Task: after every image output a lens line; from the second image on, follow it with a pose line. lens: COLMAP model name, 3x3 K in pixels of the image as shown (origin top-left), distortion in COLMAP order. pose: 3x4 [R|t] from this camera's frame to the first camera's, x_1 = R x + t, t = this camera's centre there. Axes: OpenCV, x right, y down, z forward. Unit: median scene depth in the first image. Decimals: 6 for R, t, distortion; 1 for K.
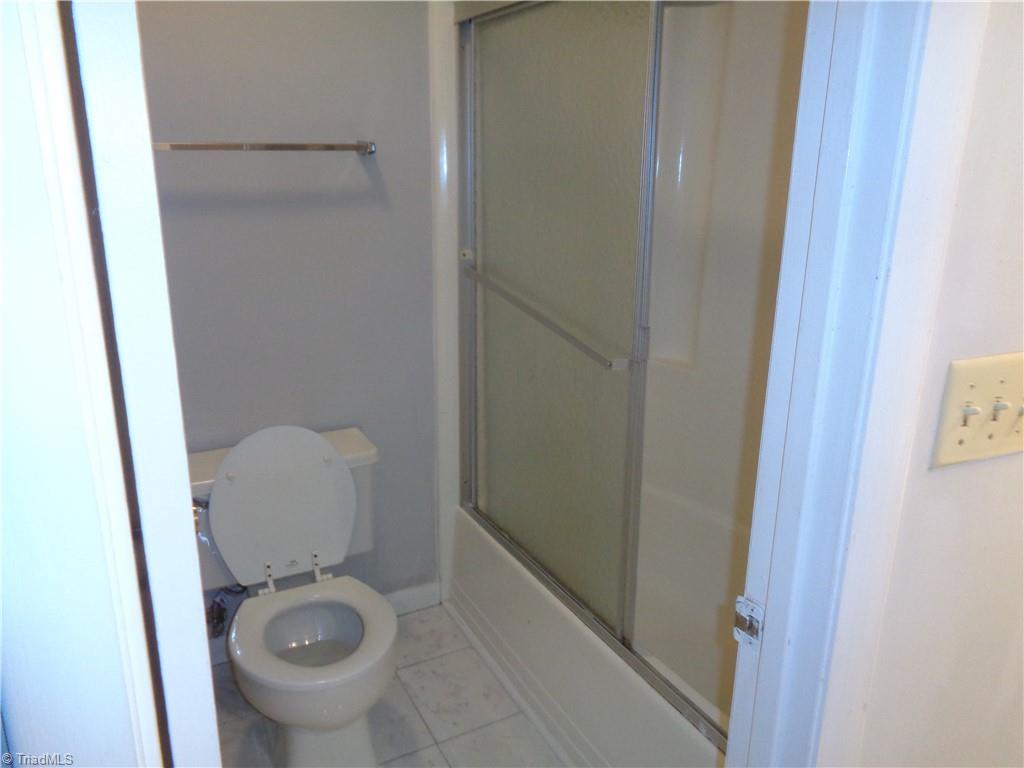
lens RADIAL K [[748.2, 0, 497.4], [0, 748.2, 364.1], [0, 0, 1]] dist [0.007161, 0.004843]
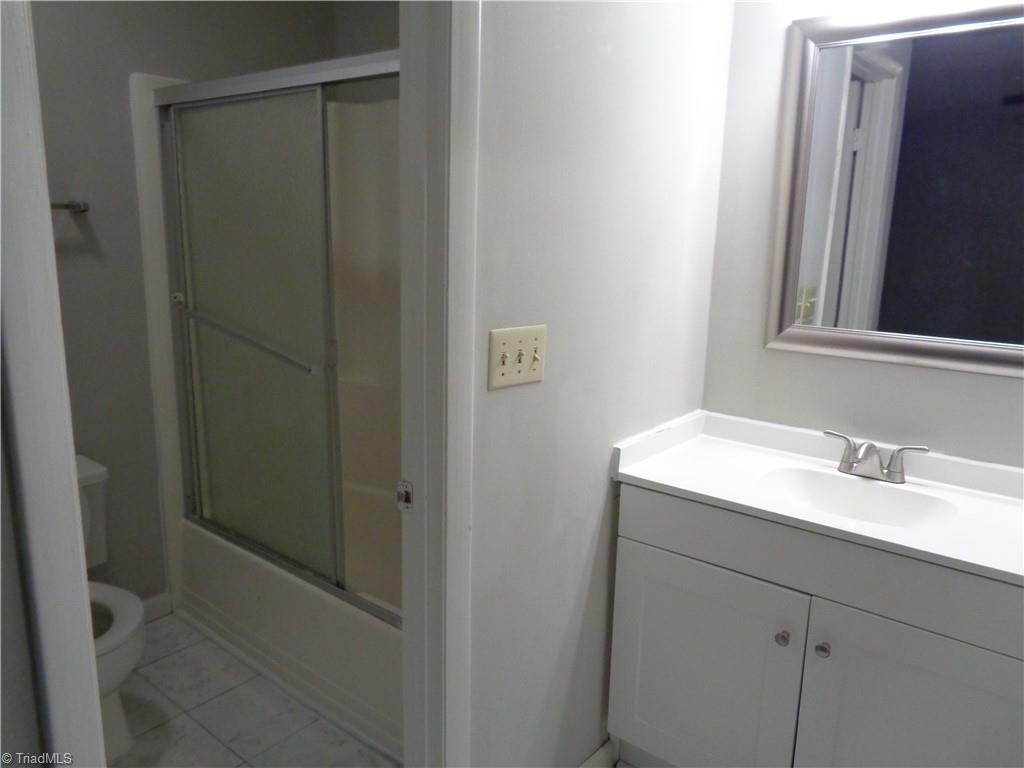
lens RADIAL K [[748.2, 0, 497.4], [0, 748.2, 364.1], [0, 0, 1]] dist [0.007161, 0.004843]
pose [[0.919542, -0.071648, 0.386404, -0.047101], [0.096748, 0.994251, -0.045881, 0.069587], [-0.380896, 0.079574, 0.921188, -0.301309]]
